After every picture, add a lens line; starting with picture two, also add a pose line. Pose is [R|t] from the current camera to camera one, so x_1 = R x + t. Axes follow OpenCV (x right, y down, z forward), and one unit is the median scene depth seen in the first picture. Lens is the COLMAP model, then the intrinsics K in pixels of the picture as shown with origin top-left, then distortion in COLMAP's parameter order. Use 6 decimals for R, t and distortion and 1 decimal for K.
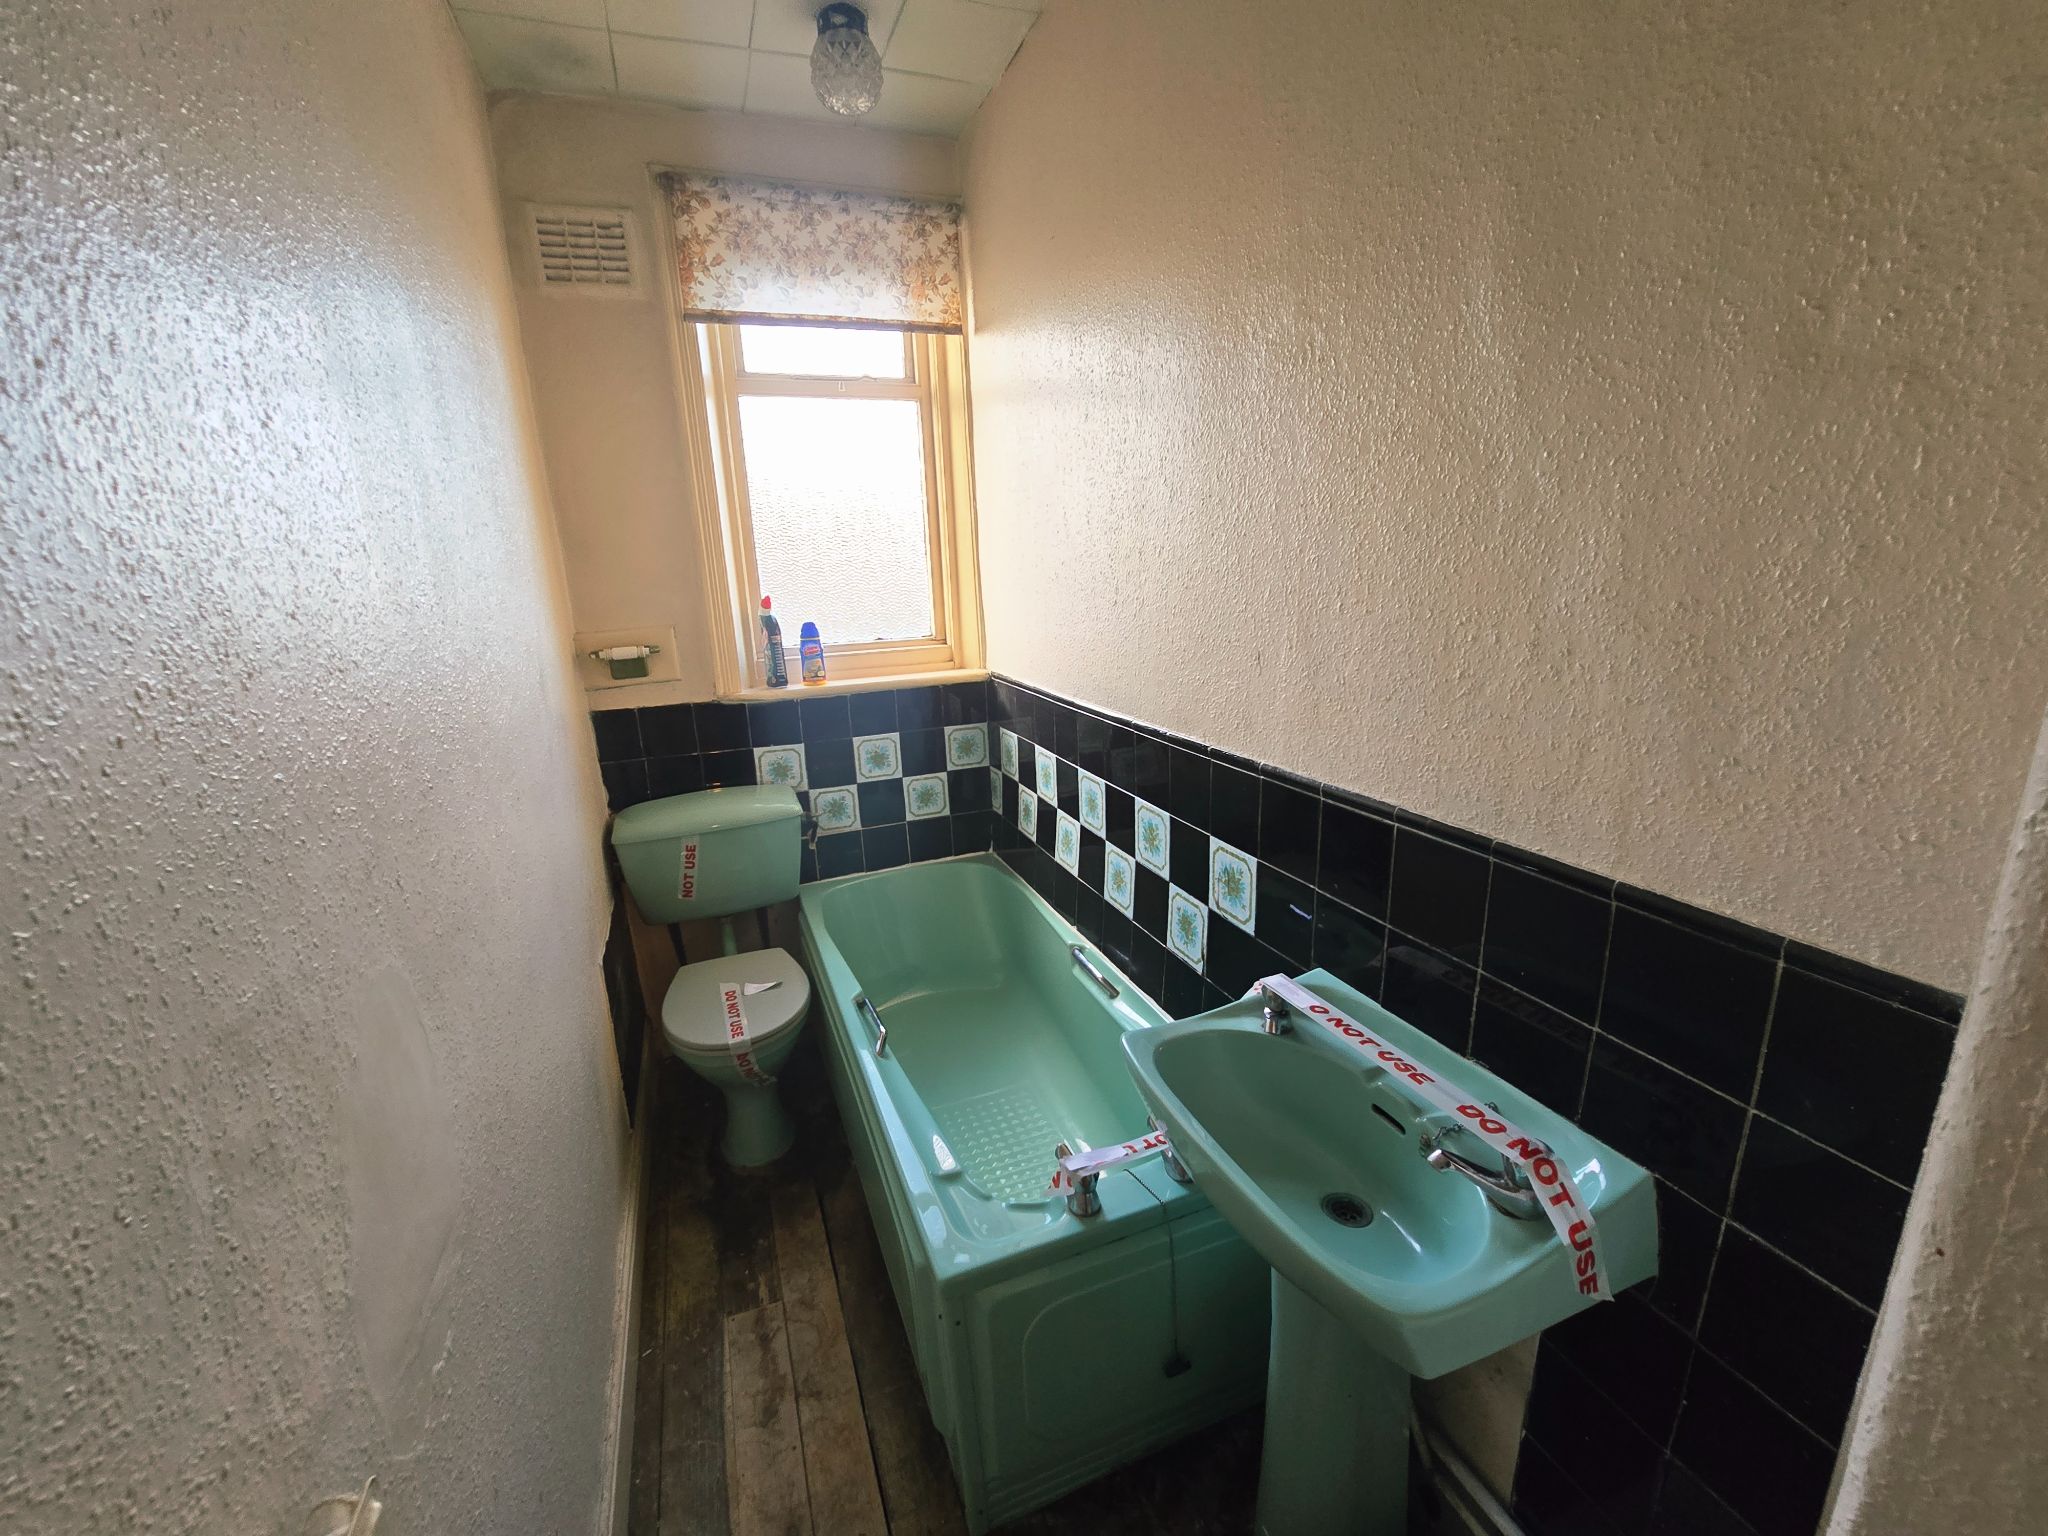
lens RADIAL K [[831.4, 0, 1024.0], [0, 831.4, 768.0], [0, 0, 1]] dist [-0.001509, -0.000191]
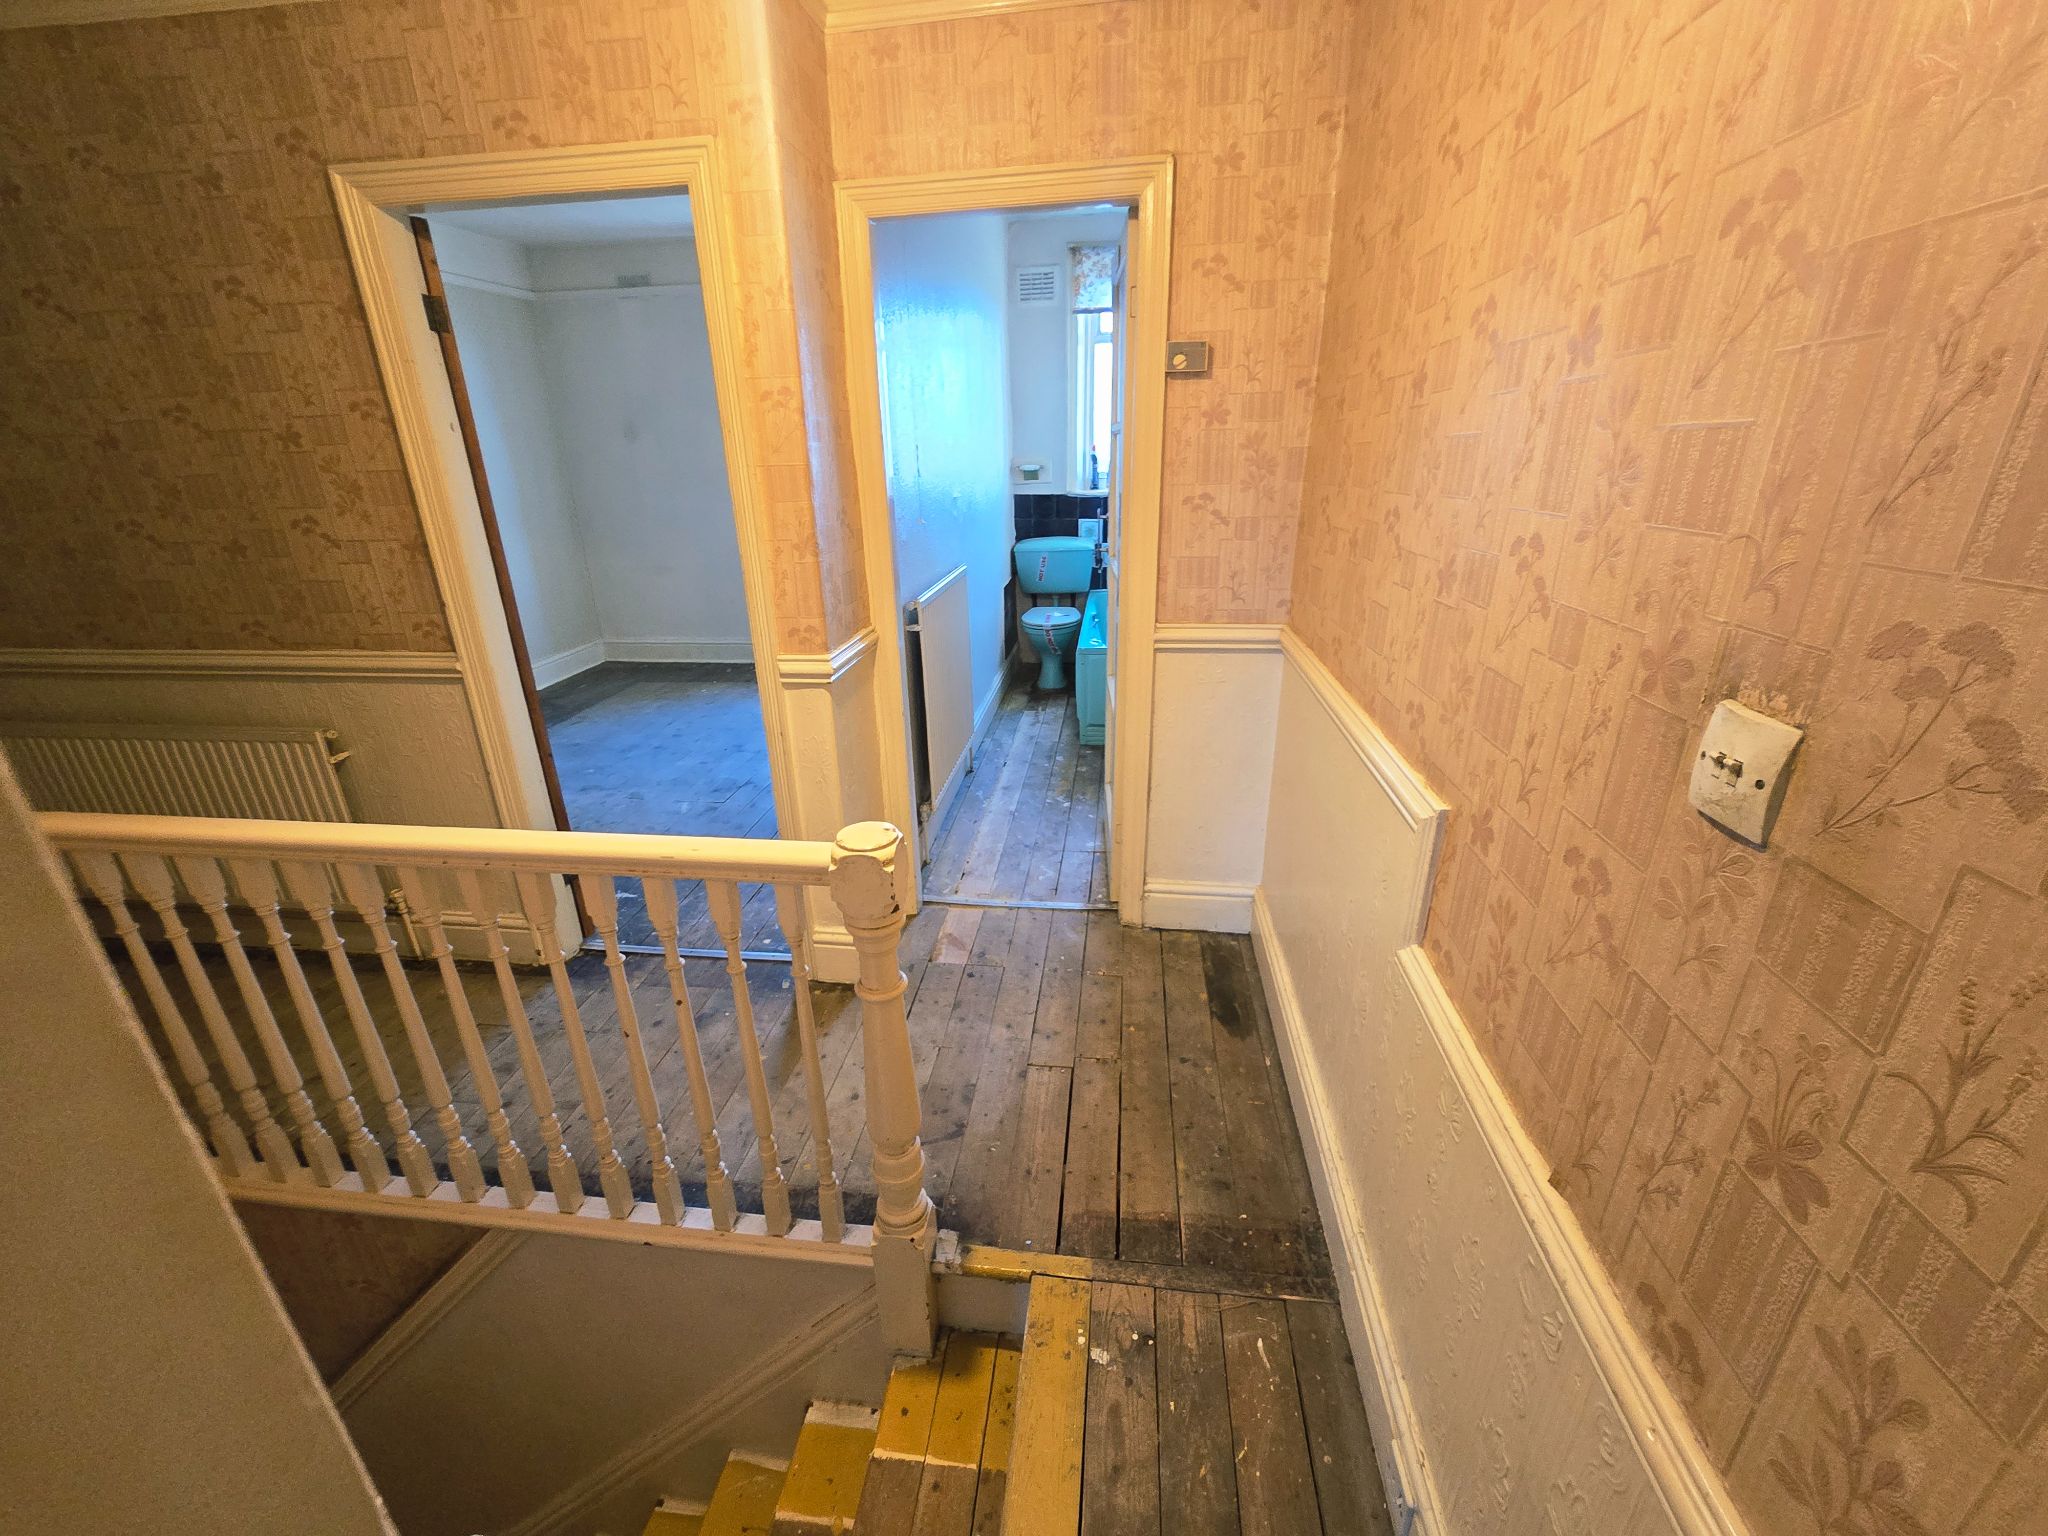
lens RADIAL K [[831.4, 0, 1024.0], [0, 831.4, 768.0], [0, 0, 1]] dist [-0.001509, -0.000191]
pose [[0.880663, 0.192971, -0.432660, 0.688556], [-0.133459, 0.977348, 0.164256, 0.311207], [0.454556, -0.086911, 0.886468, -1.167909]]
